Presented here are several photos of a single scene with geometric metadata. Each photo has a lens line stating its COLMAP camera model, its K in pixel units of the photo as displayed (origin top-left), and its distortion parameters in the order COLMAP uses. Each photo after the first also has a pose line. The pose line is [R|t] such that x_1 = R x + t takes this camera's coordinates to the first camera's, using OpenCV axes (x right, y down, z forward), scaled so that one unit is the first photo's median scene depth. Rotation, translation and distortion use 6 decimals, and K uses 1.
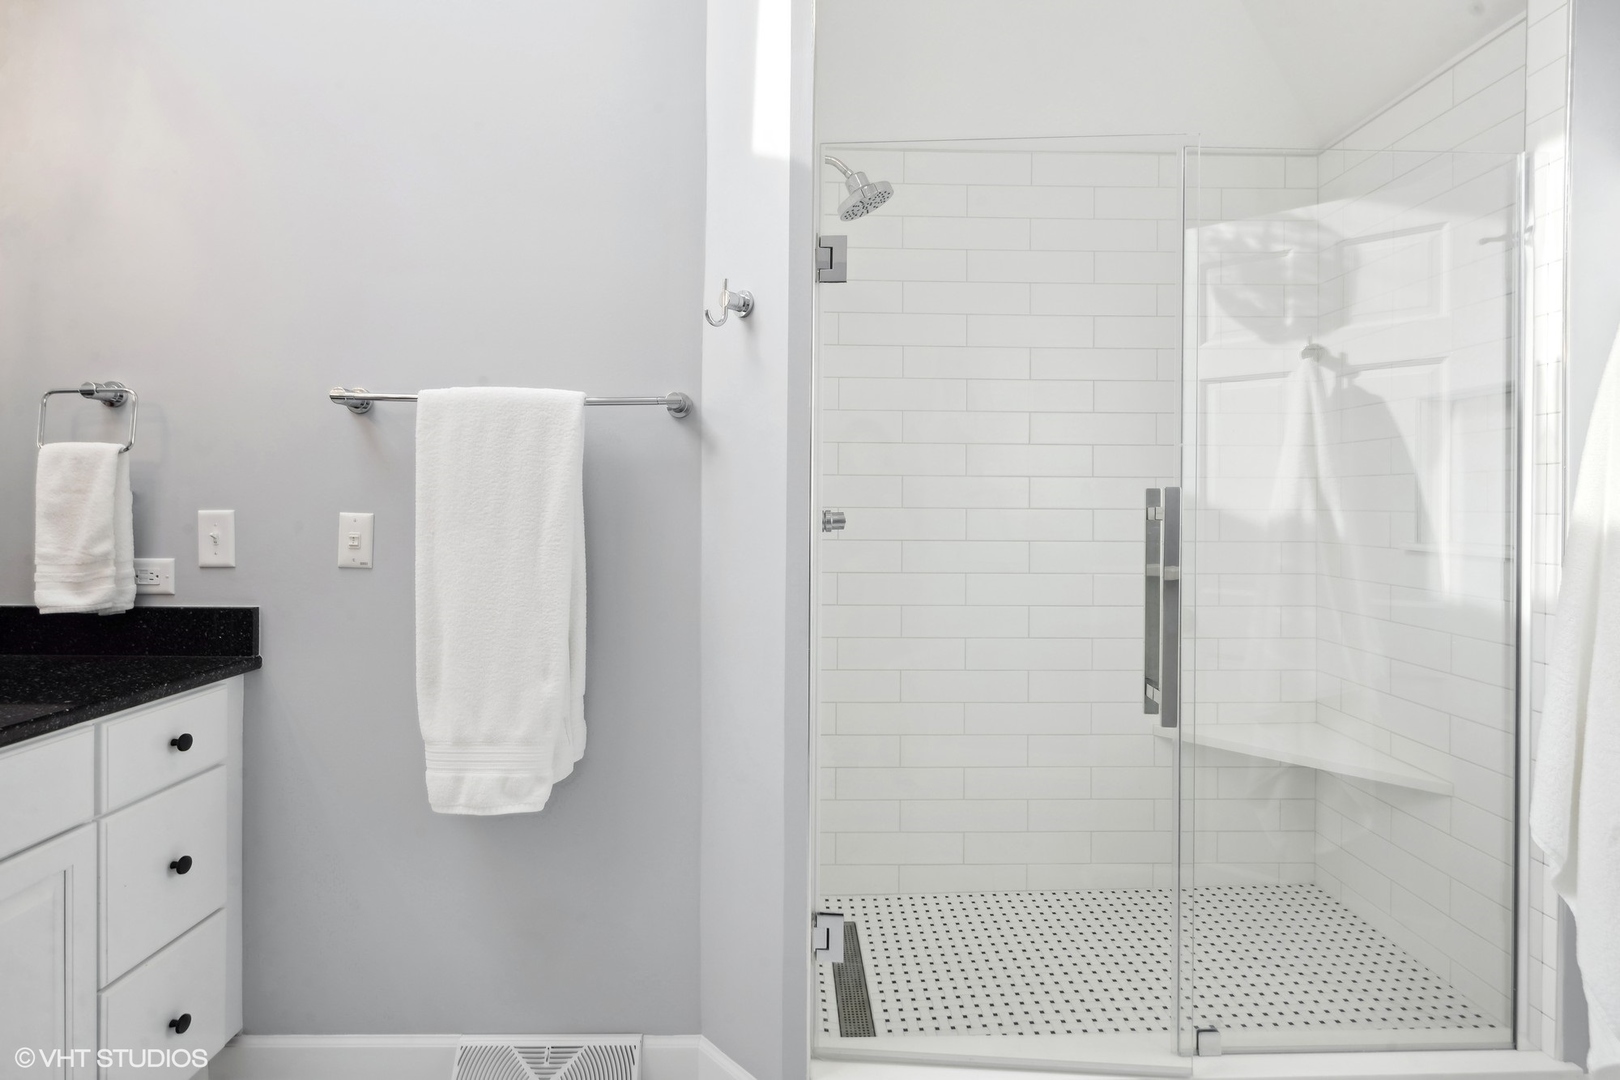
lens RADIAL K [[789.5, 0, 806.3], [0, 789.5, 502.5], [0, 0, 1]] dist [0.017662, -0.012817]
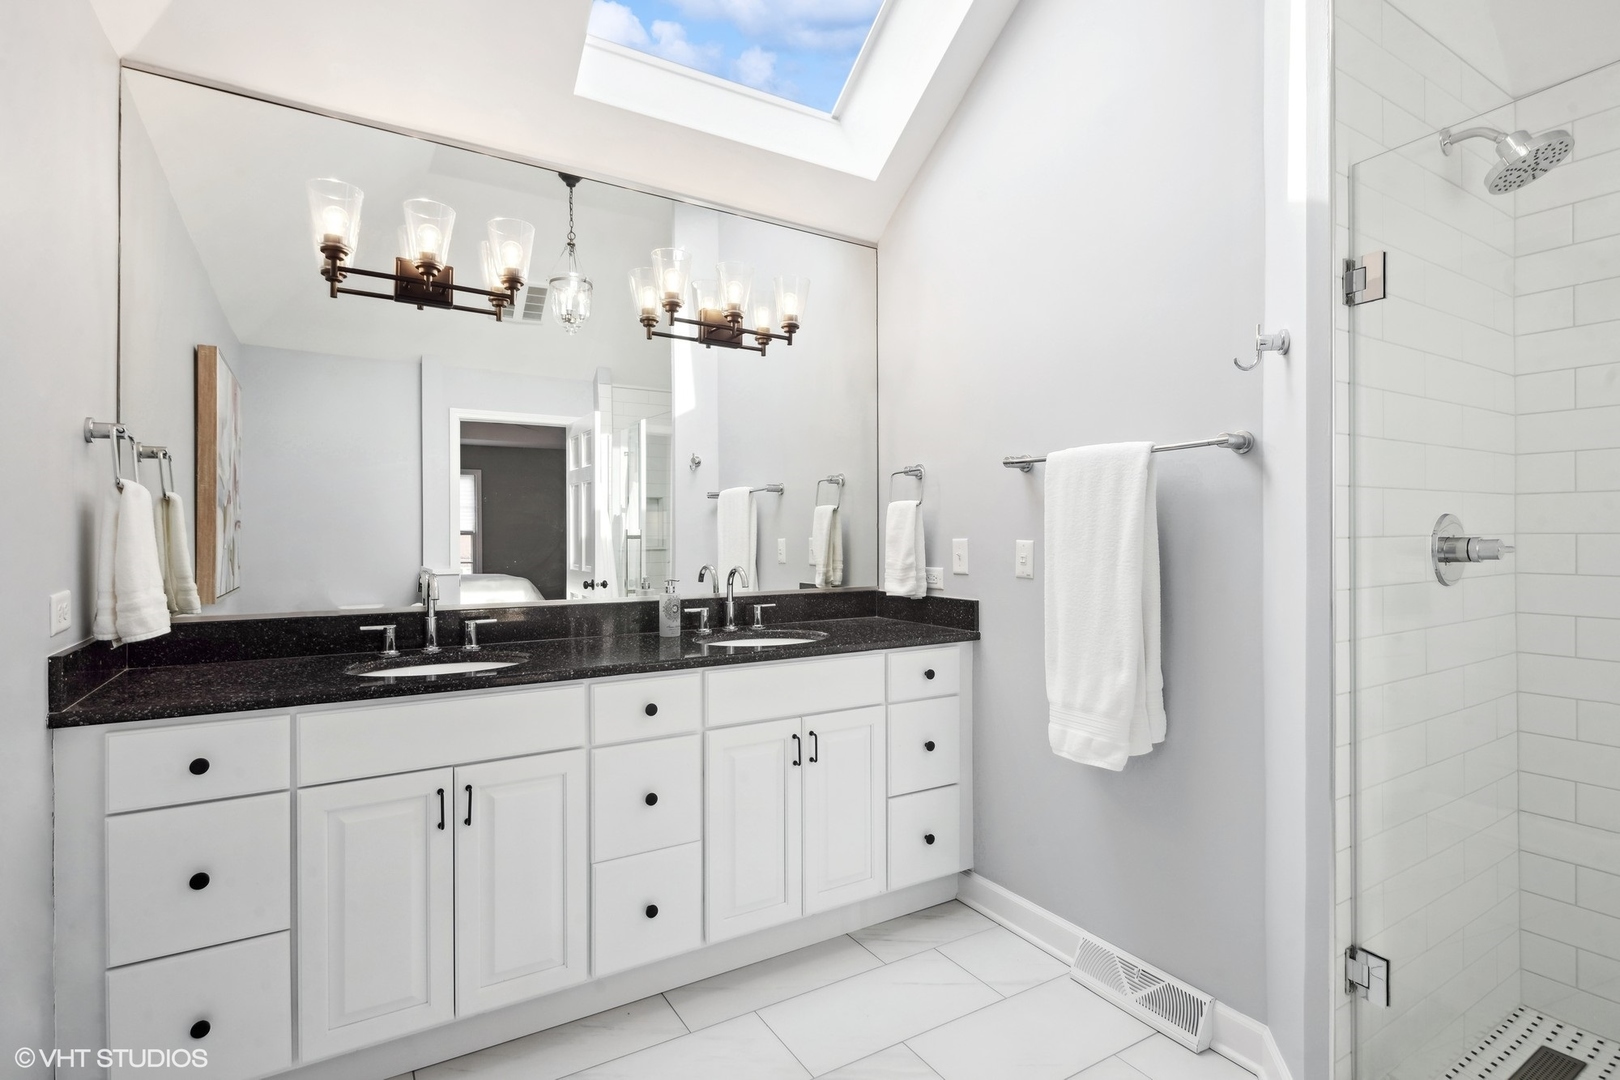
lens RADIAL K [[786.5, 0, 807.0], [0, 786.5, 513.0], [0, 0, 1]] dist [0.000352, -0.000242]
pose [[0.506355, -0.031532, -0.861749, 0.498031], [0.010659, 0.999484, -0.030308, 0.002537], [0.862259, 0.006161, 0.506429, -0.081153]]
